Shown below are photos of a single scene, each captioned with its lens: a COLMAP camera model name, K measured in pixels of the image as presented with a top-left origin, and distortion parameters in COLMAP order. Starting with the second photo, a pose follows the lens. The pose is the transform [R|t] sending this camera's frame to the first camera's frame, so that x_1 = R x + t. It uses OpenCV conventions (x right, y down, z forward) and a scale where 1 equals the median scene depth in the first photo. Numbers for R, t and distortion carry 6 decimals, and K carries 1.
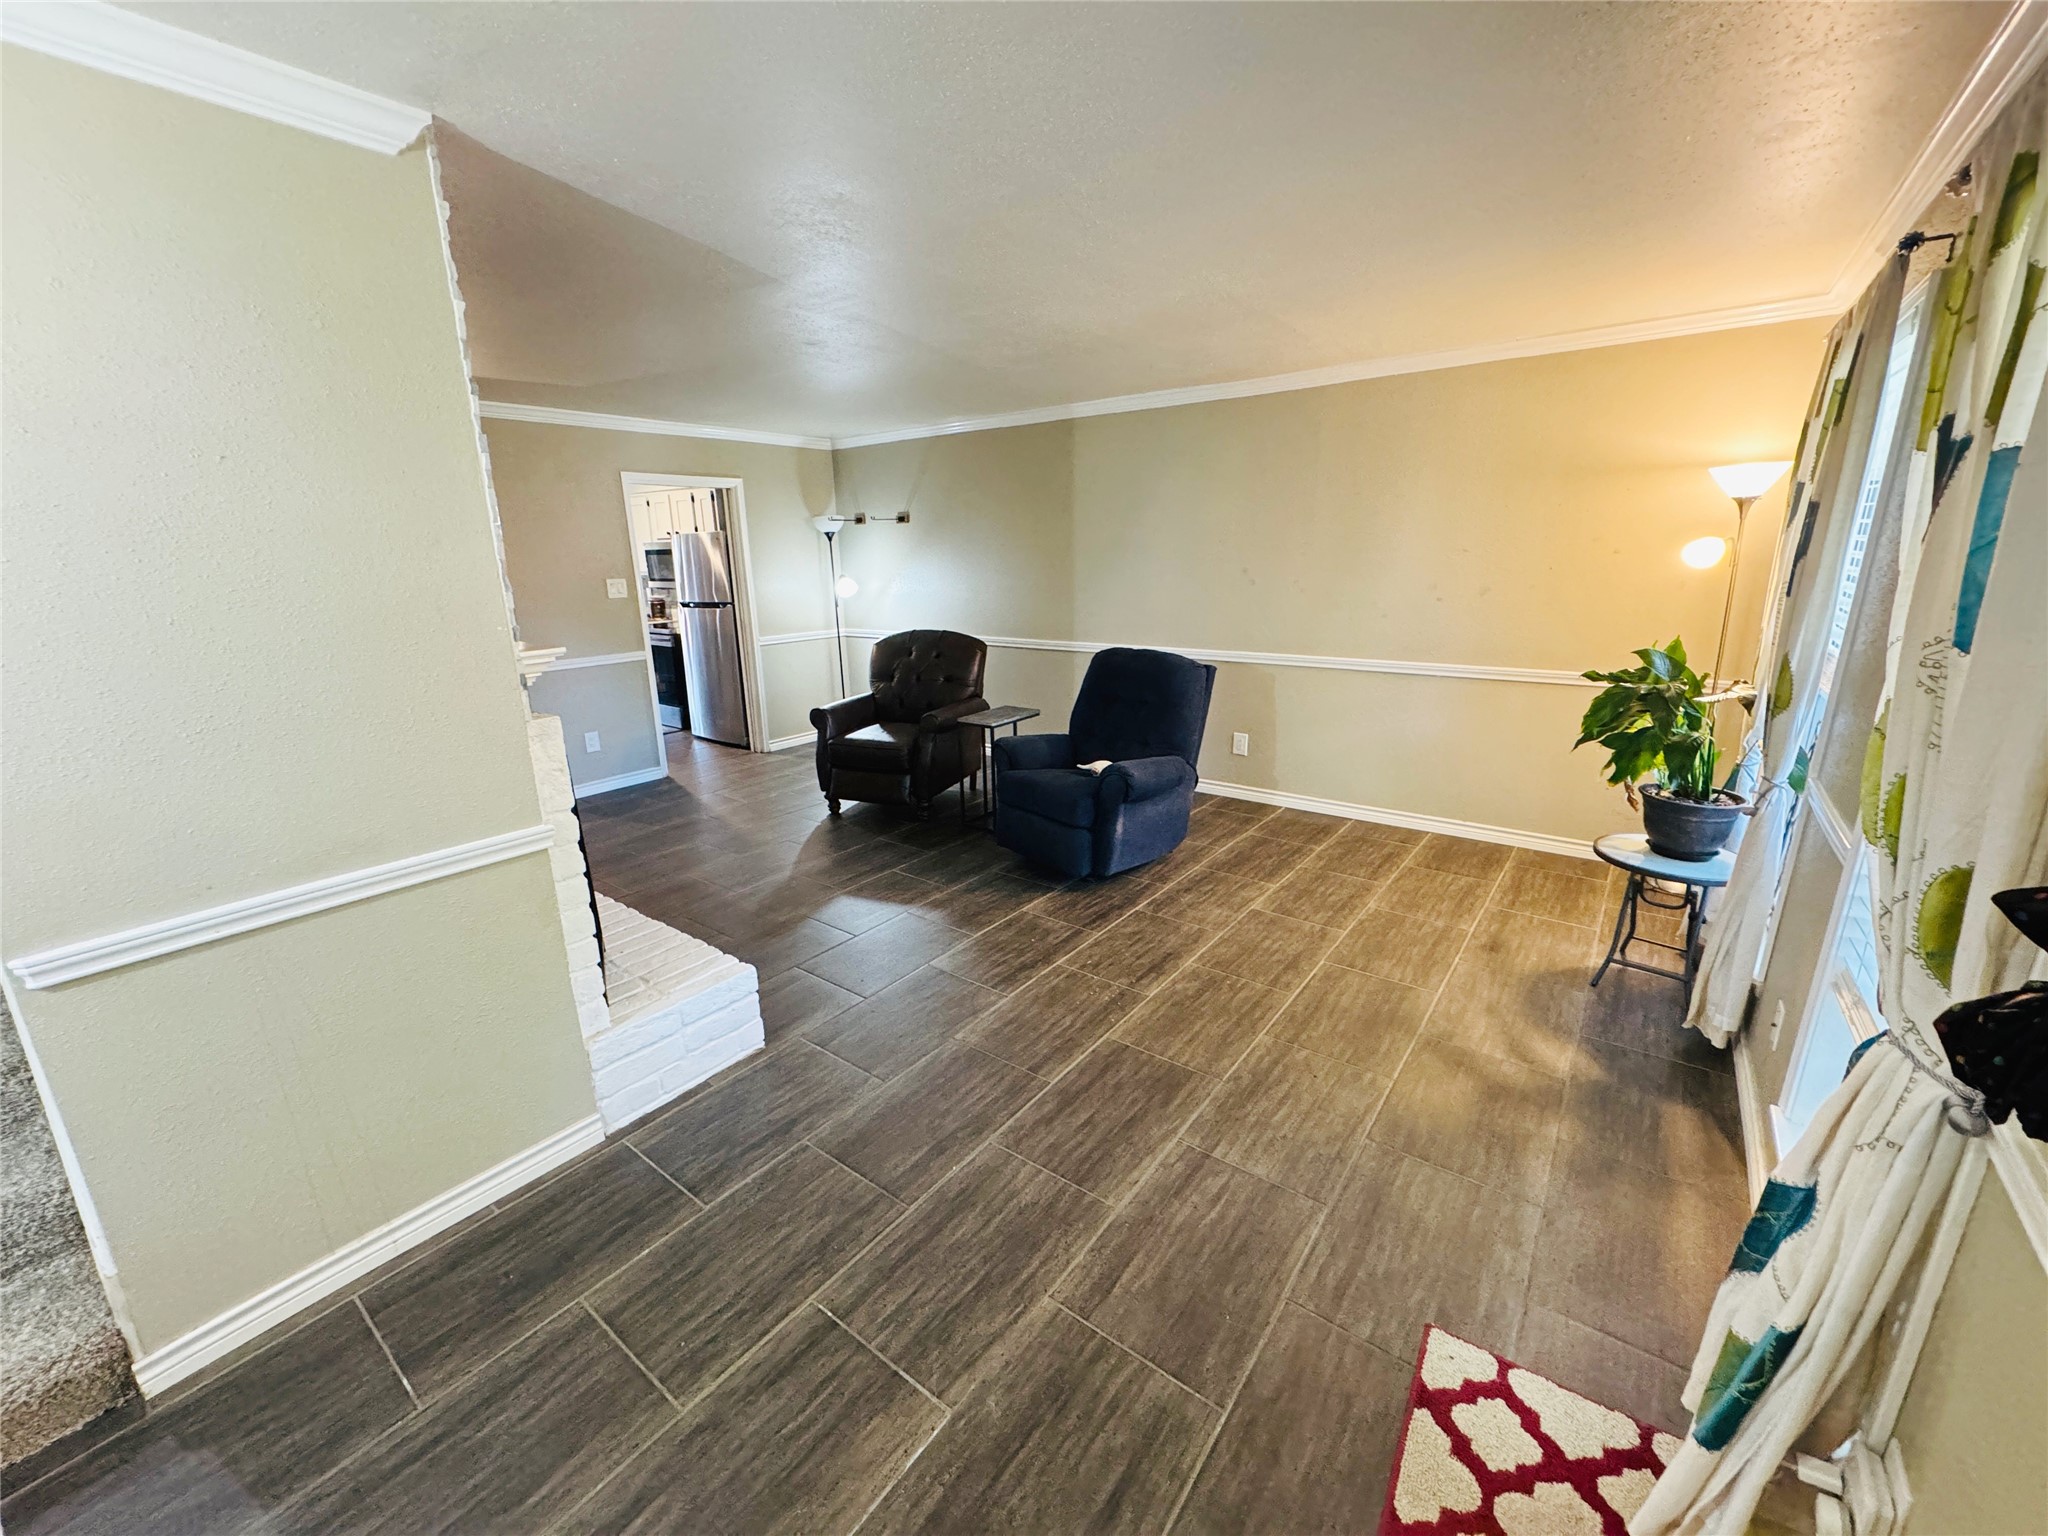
lens RADIAL K [[819.5, 0, 1022.9], [0, 819.5, 765.8], [0, 0, 1]] dist [-0.002477, 0.000350]
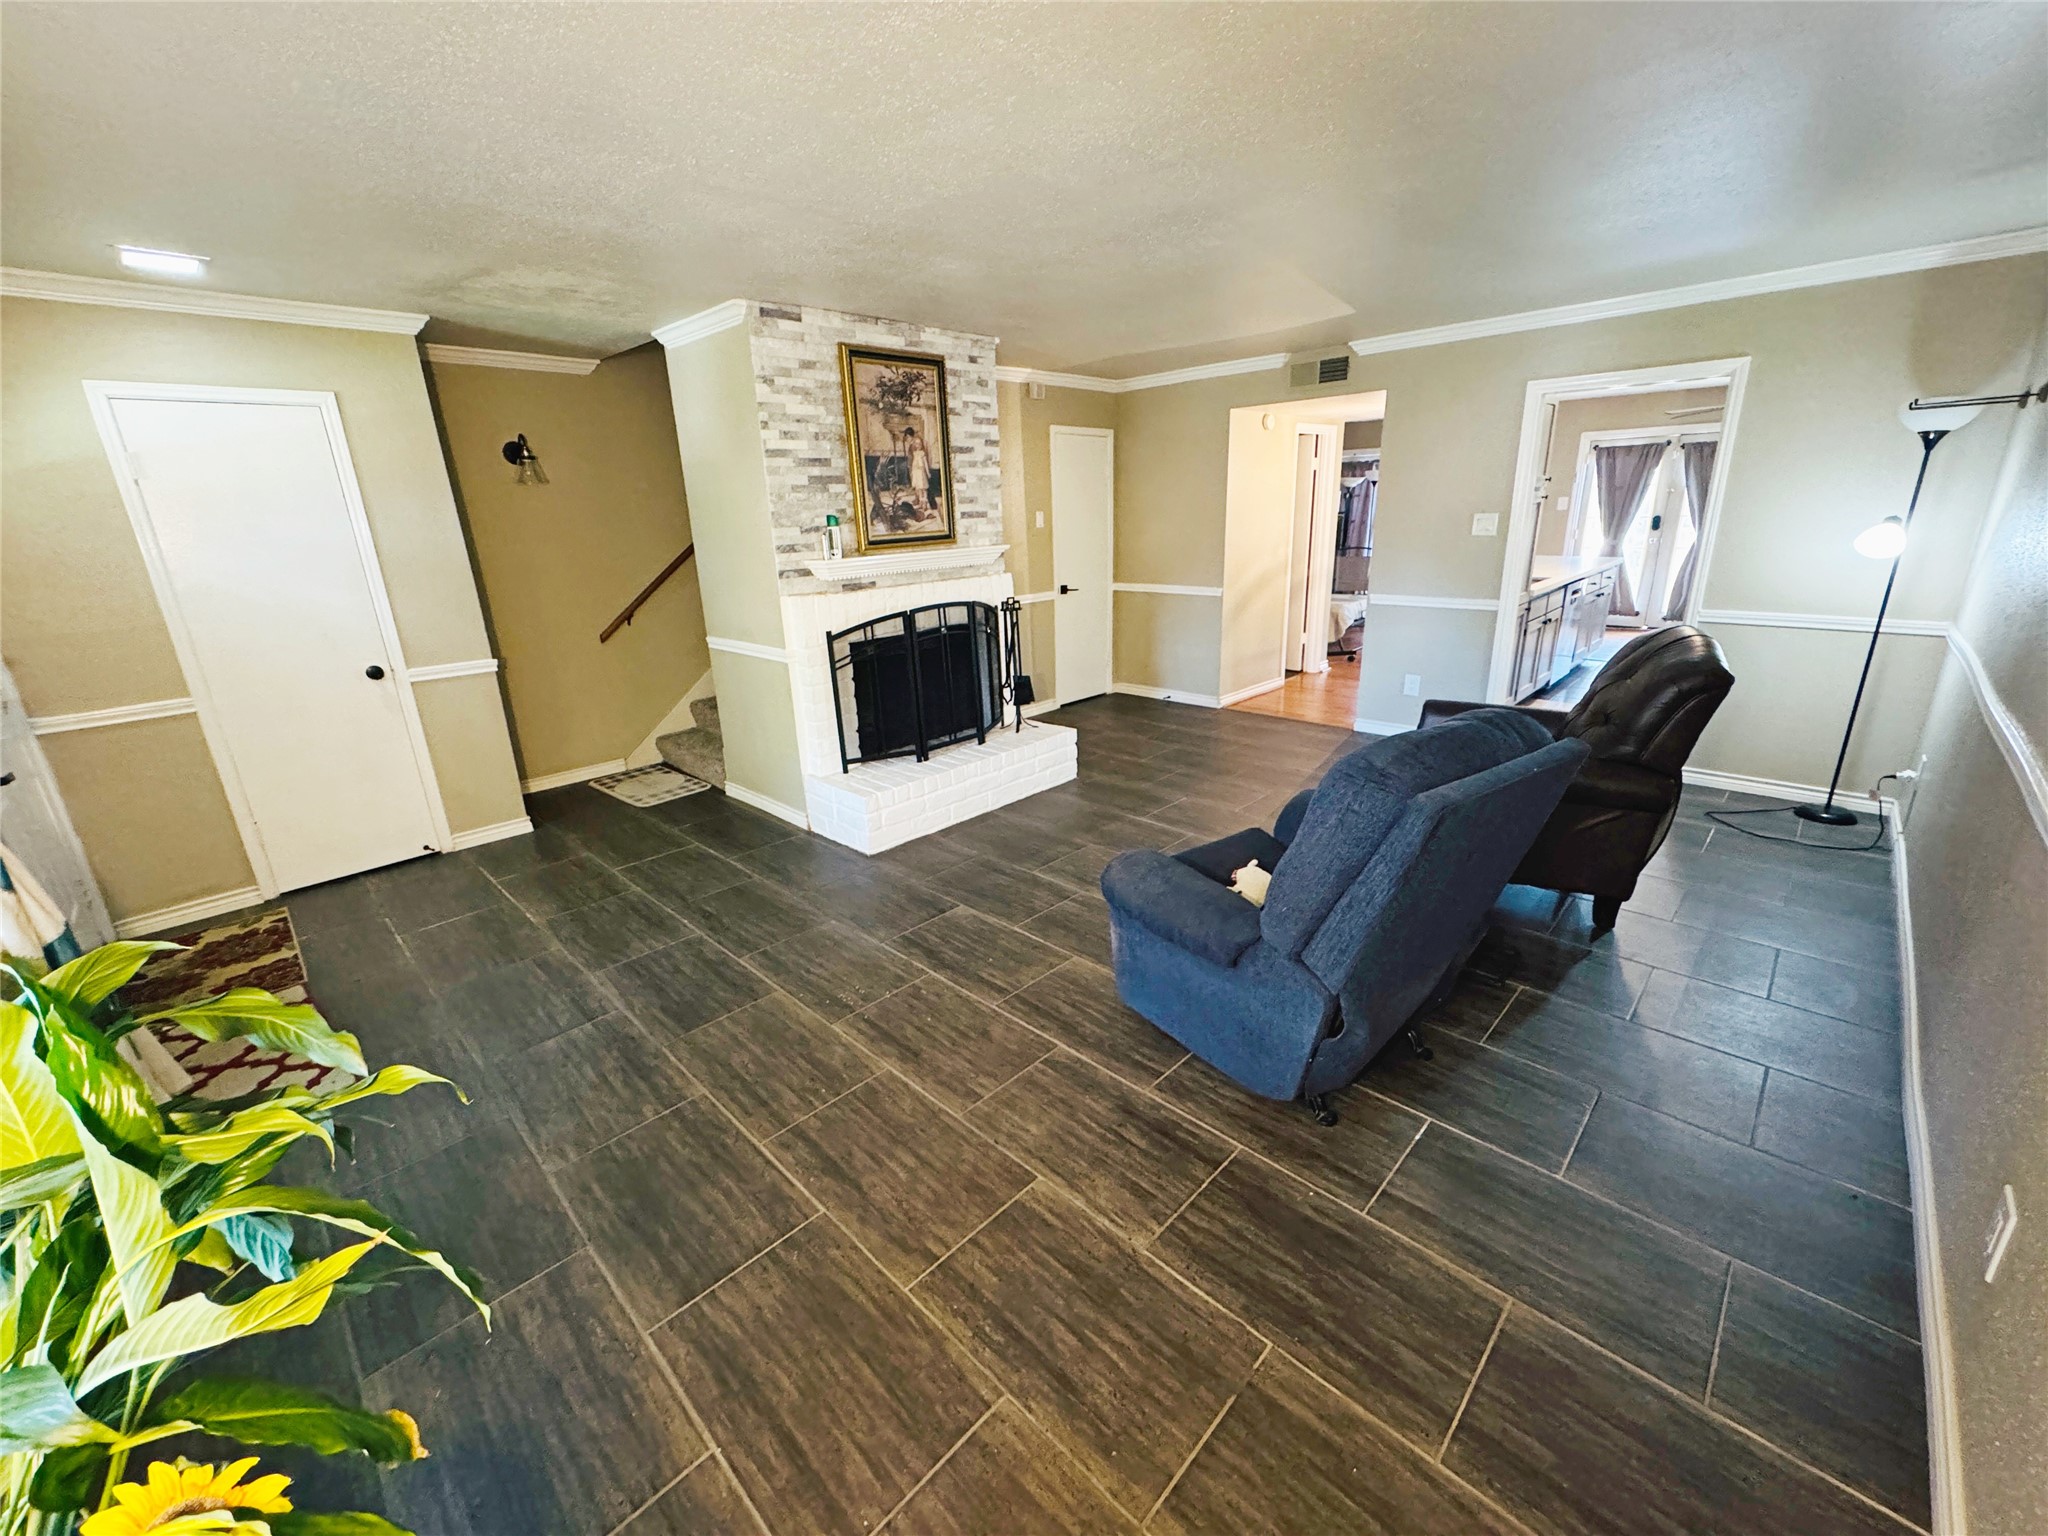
lens RADIAL K [[819.5, 0, 1022.9], [0, 819.5, 765.8], [0, 0, 1]] dist [-0.002477, 0.000350]
pose [[-0.118946, 0.320604, -0.939715, 0.795036], [-0.219722, 0.914470, 0.339803, -0.291739], [0.968284, 0.246895, -0.038329, 1.064941]]
